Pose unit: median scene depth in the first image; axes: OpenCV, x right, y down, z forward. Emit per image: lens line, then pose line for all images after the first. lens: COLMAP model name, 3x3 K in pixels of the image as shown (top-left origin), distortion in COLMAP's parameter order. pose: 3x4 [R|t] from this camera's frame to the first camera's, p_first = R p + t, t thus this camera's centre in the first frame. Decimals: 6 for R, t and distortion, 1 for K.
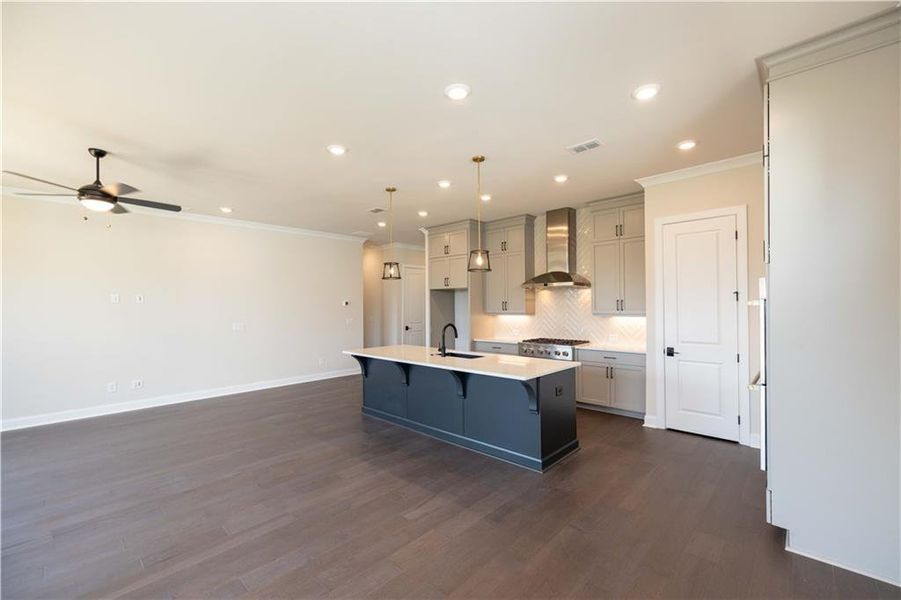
lens RADIAL K [[382.8, 0, 461.4], [0, 382.8, 301.0], [0, 0, 1]] dist [-0.002417, -0.000164]
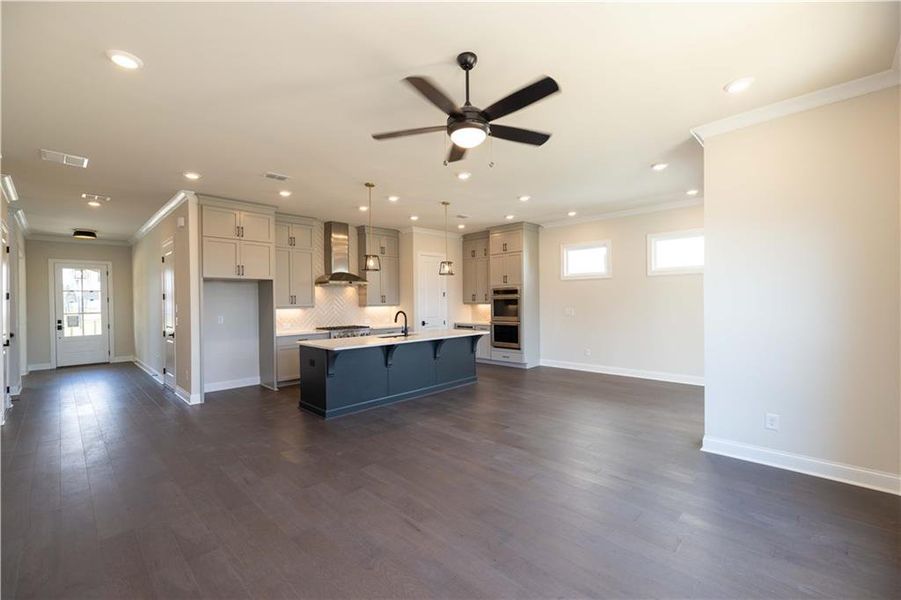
lens RADIAL K [[376.4, 0, 452.6], [0, 376.4, 302.1], [0, 0, 1]] dist [-0.001281, 0.000027]
pose [[0.029743, 0.002385, 0.999555, -1.116302], [0.001389, 0.999996, -0.002428, 0.028495], [-0.999557, 0.001461, 0.029739, 0.691860]]
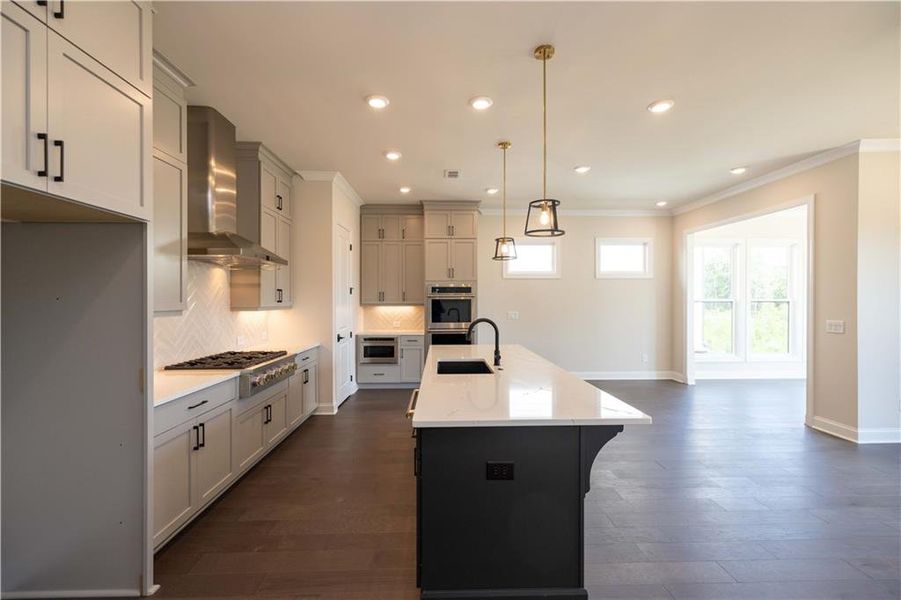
lens RADIAL K [[376.4, 0, 452.6], [0, 376.4, 302.1], [0, 0, 1]] dist [-0.001281, 0.000027]
pose [[-0.694658, 0.005482, 0.719320, -0.414336], [-0.001757, 0.999955, -0.009318, 0.031925], [-0.719338, -0.007736, -0.694617, 1.317744]]
